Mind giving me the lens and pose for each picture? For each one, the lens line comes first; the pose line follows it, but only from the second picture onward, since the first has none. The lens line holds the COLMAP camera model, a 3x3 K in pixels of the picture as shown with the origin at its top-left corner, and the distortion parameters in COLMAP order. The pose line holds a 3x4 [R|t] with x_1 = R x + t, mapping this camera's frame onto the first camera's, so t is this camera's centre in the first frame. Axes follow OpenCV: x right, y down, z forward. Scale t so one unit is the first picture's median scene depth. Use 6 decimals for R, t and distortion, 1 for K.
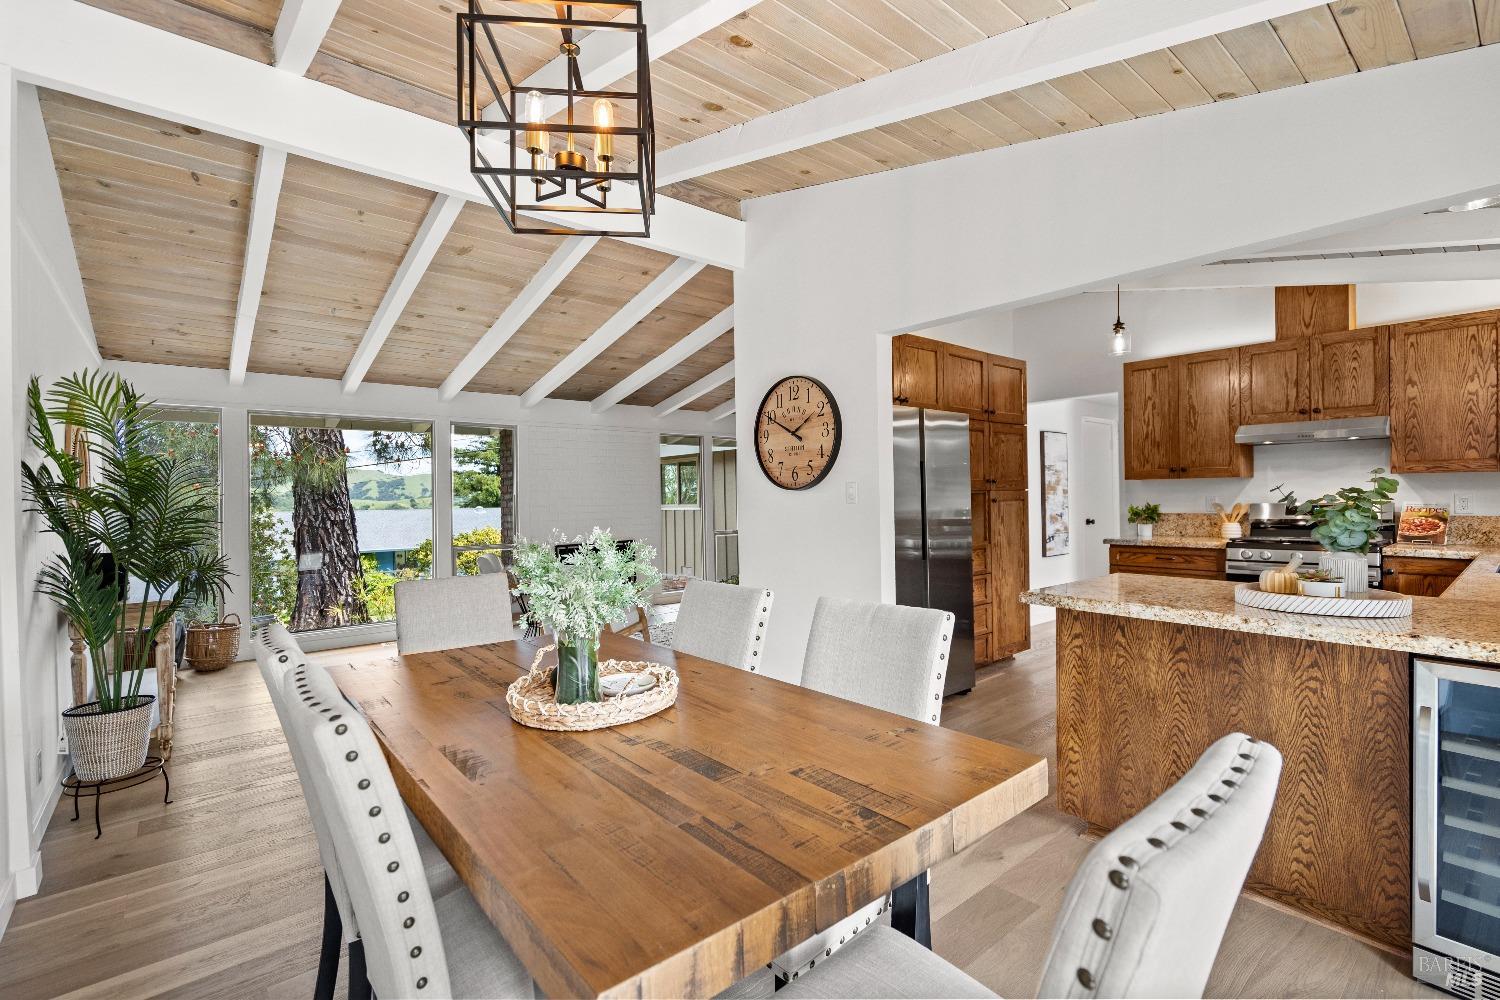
lens RADIAL K [[680.9, 0, 741.9], [0, 680.9, 499.9], [0, 0, 1]] dist [-0.008922, 0.002496]
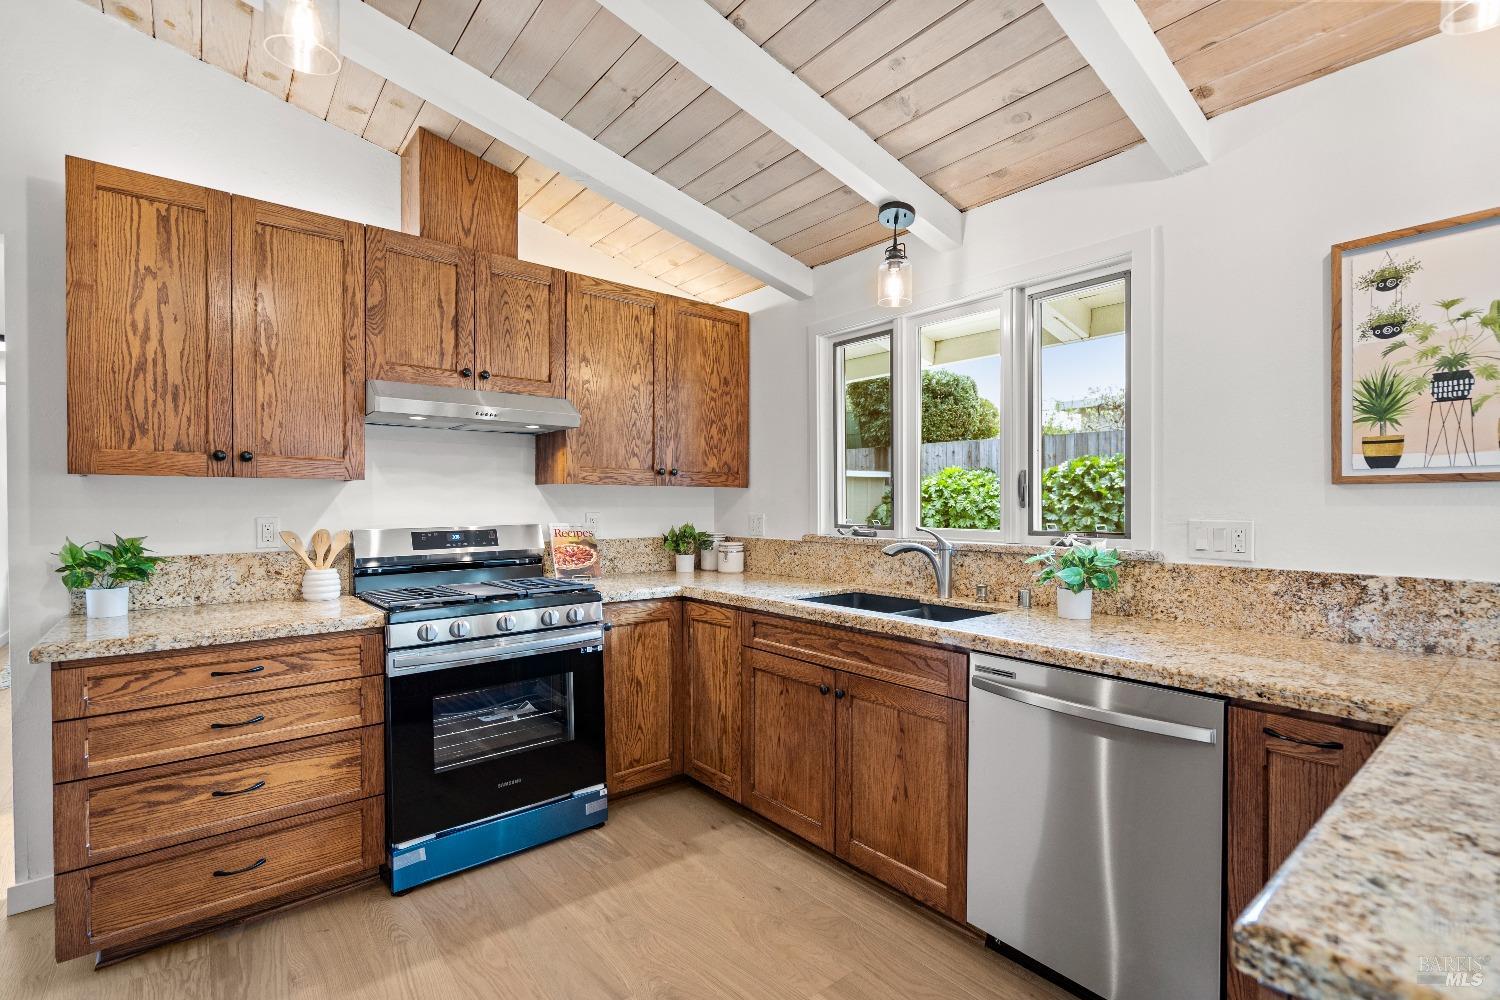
lens RADIAL K [[680.9, 0, 756.7], [0, 680.9, 510.3], [0, 0, 1]] dist [-0.008922, 0.002496]
pose [[0.003312, 0.001842, 0.999993, 0.222644], [0.006351, 0.999978, -0.001863, -0.007638], [-0.999974, 0.006357, 0.003300, 0.701118]]
